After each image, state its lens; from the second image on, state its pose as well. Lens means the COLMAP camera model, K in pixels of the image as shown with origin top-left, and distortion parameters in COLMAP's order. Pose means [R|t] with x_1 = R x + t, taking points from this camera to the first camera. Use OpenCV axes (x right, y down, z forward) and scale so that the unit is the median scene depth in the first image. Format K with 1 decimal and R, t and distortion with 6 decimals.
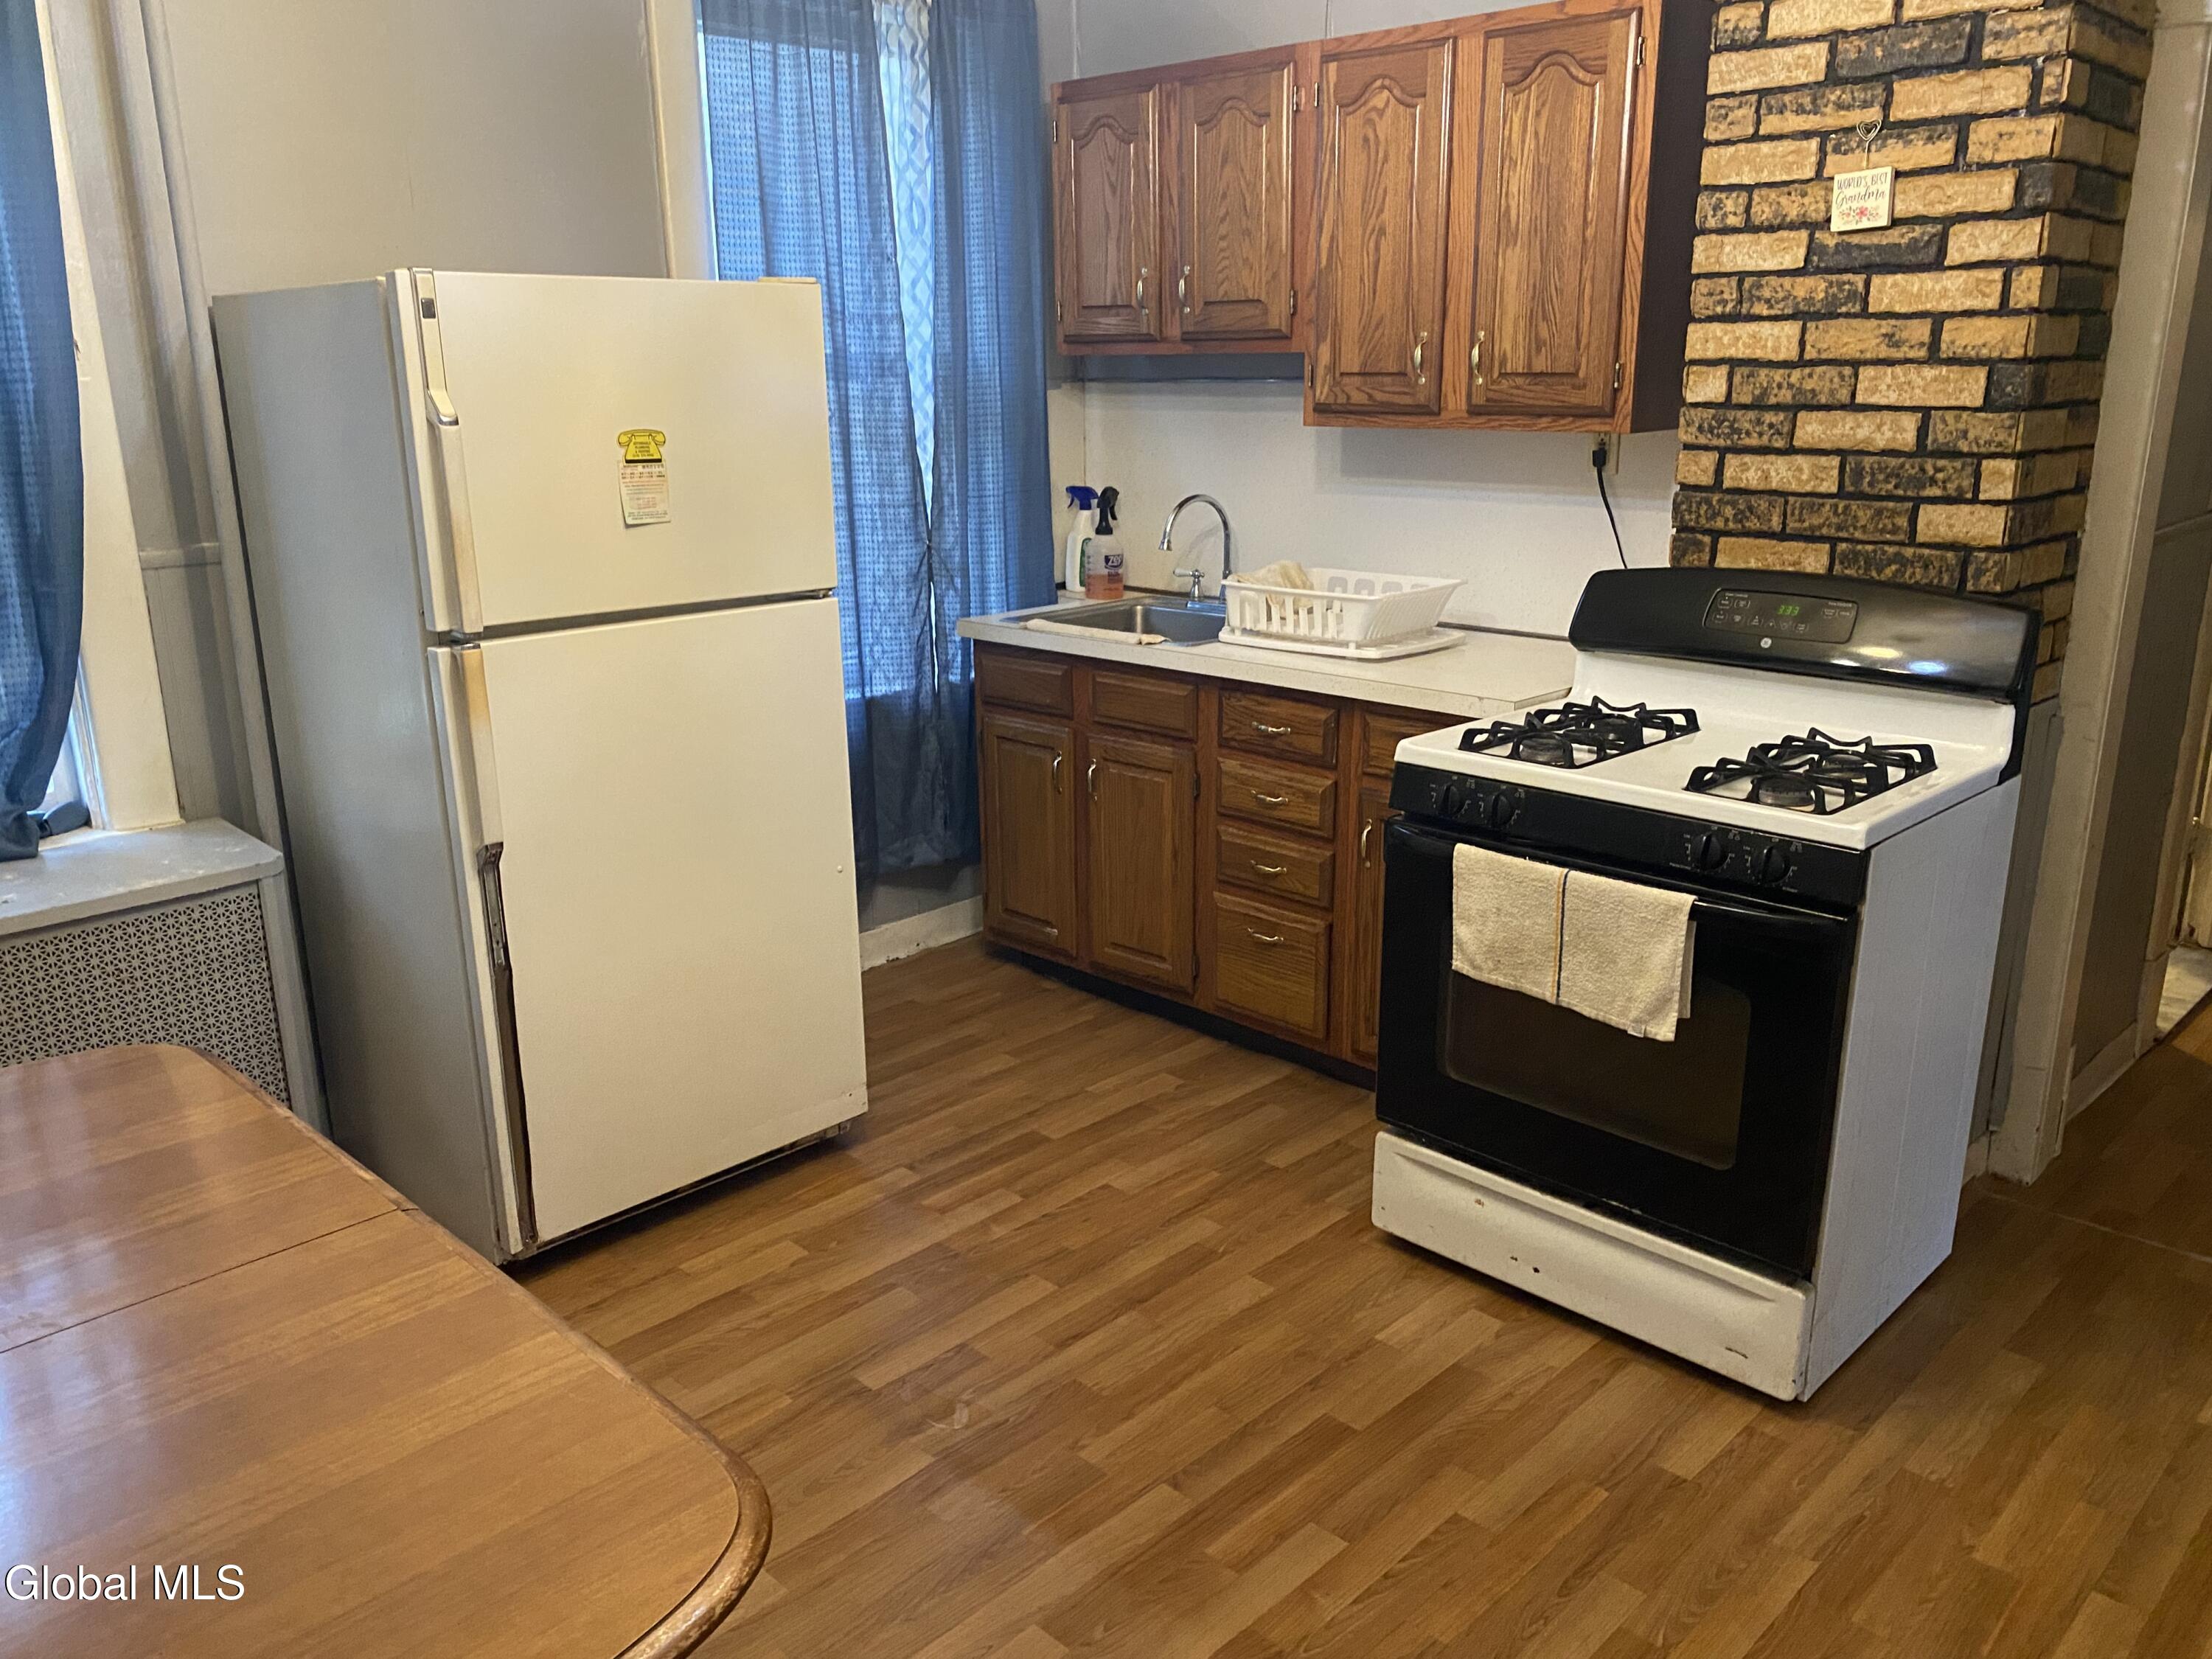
lens RADIAL K [[1693.0, 0, 1119.9], [0, 1693.0, 828.2], [0, 0, 1]] dist [0.033060, -0.045739]
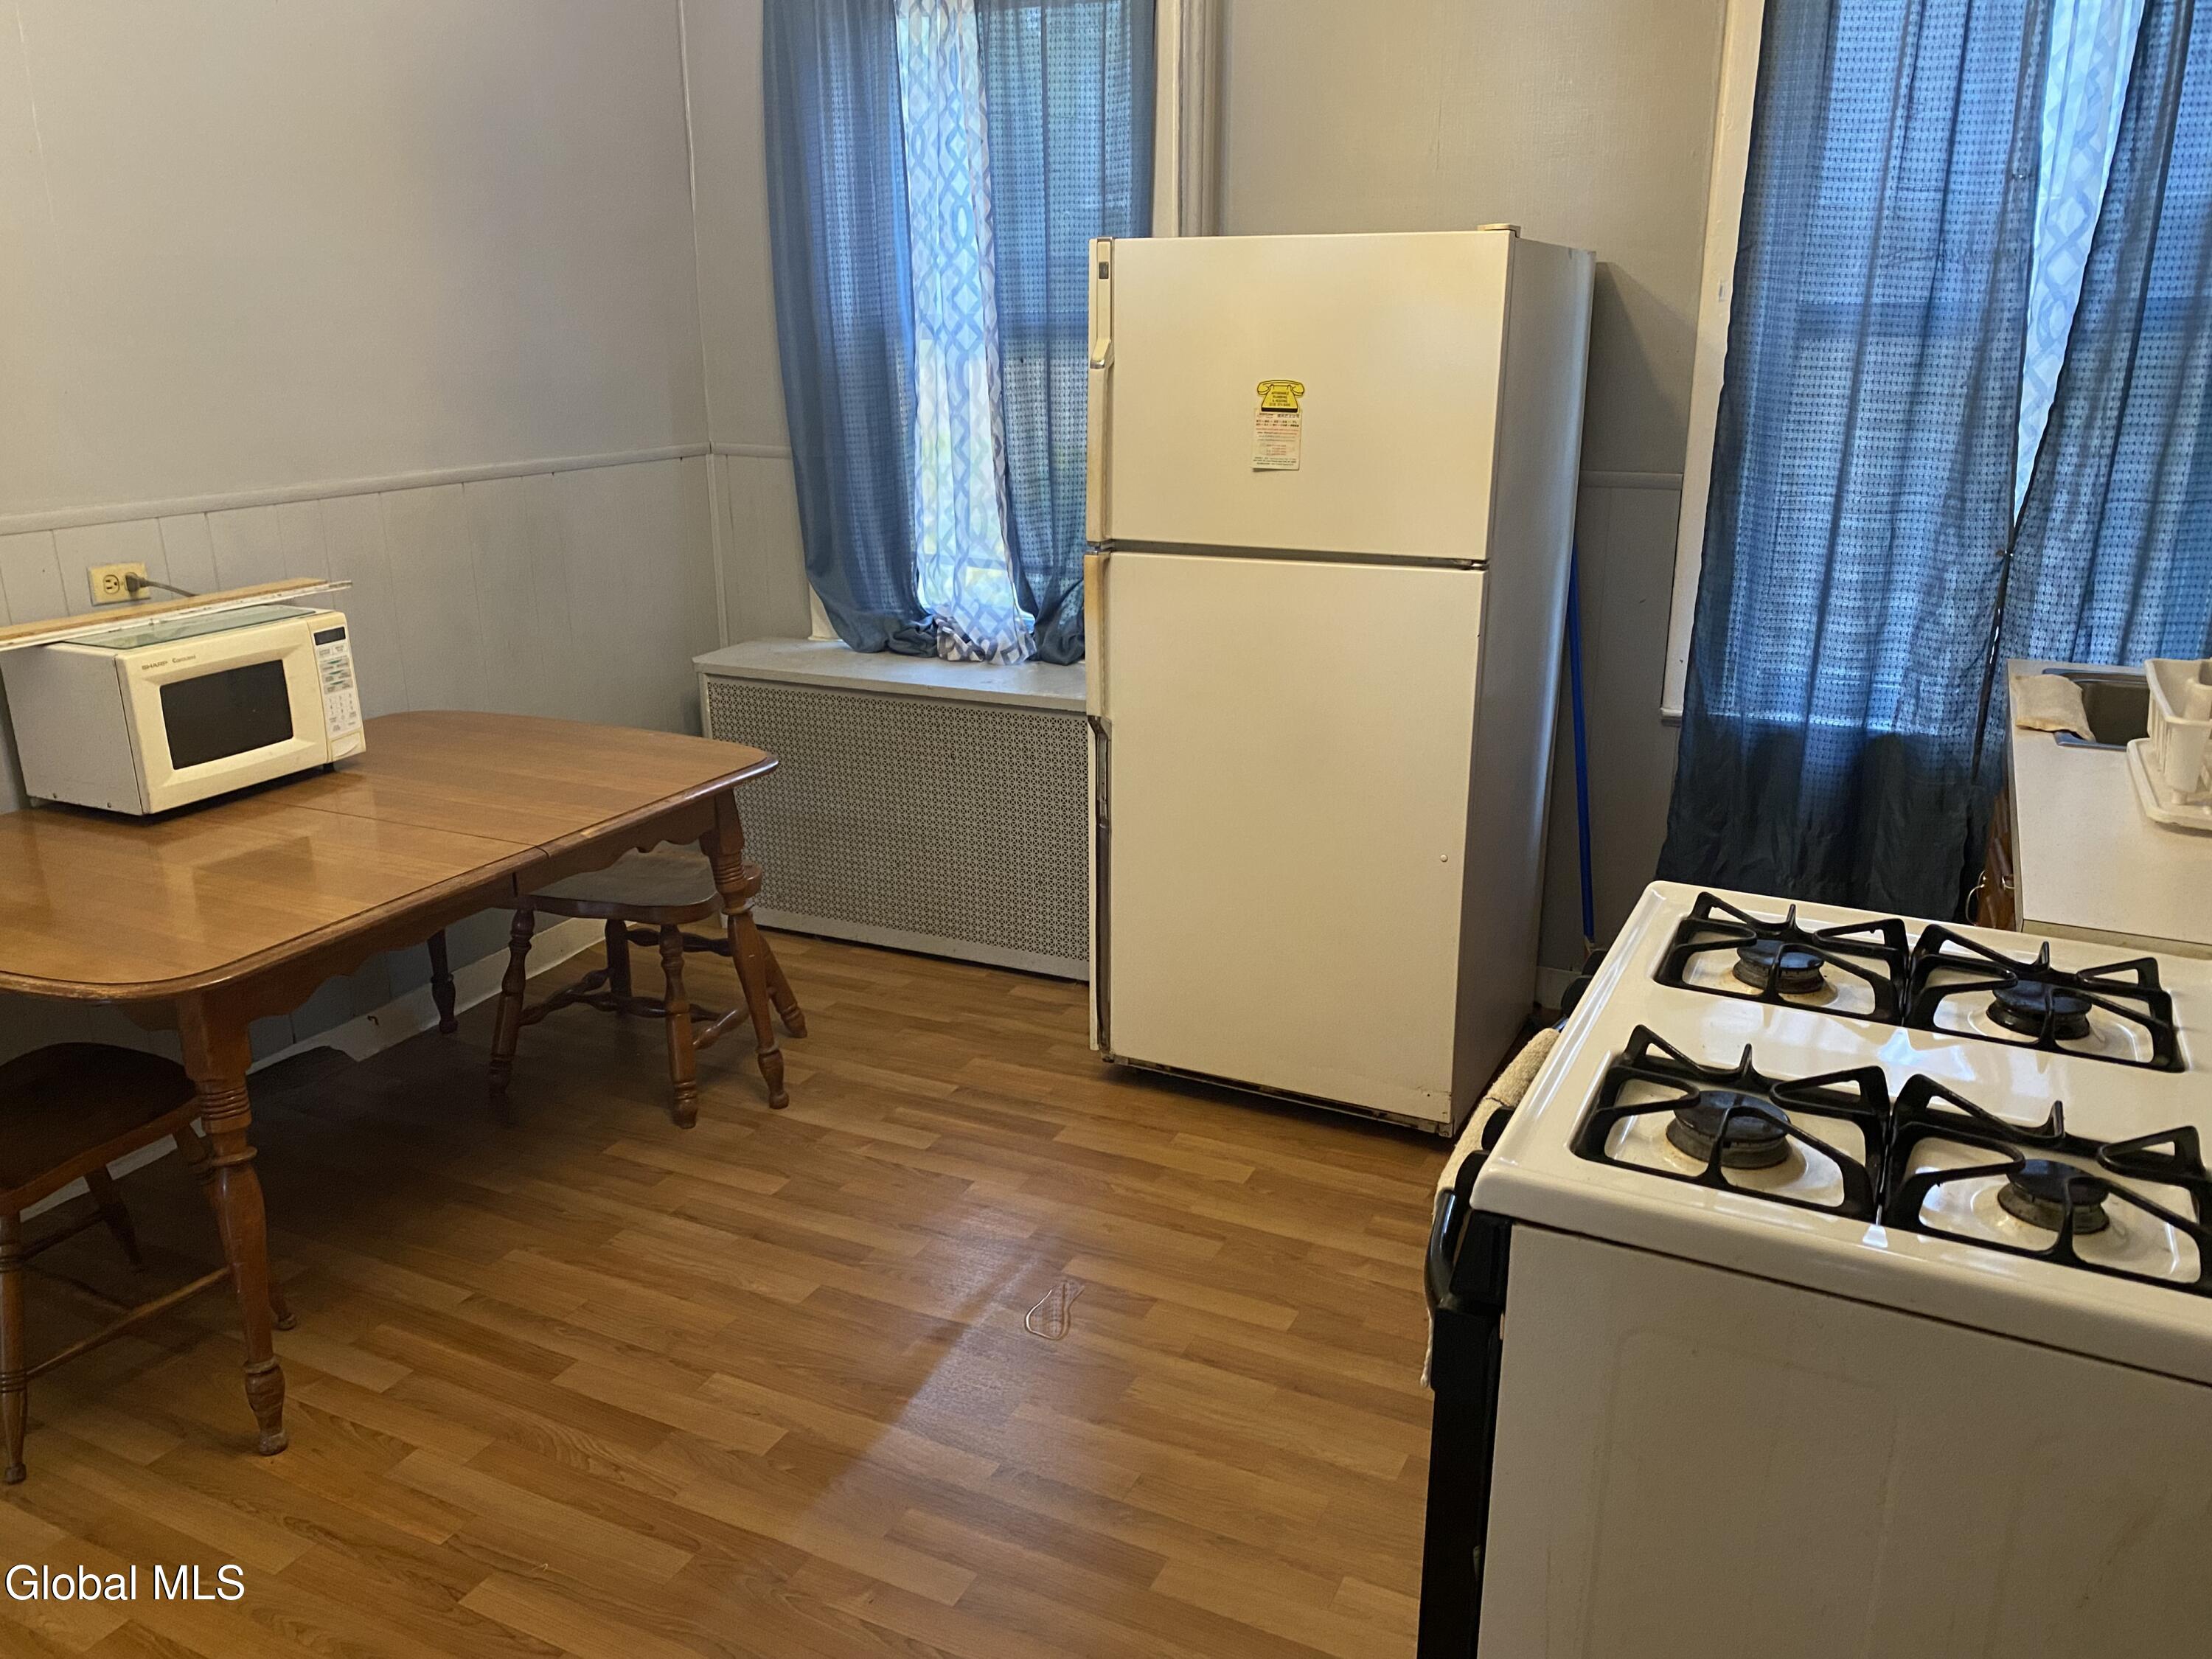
lens RADIAL K [[1693.0, 0, 1108.7], [0, 1693.0, 840.4], [0, 0, 1]] dist [0.033060, -0.045739]
pose [[0.300856, 0.281356, -0.911221, 0.738773], [-0.253084, 0.944785, 0.208159, -0.155838], [0.919475, 0.167989, 0.355451, 0.568725]]
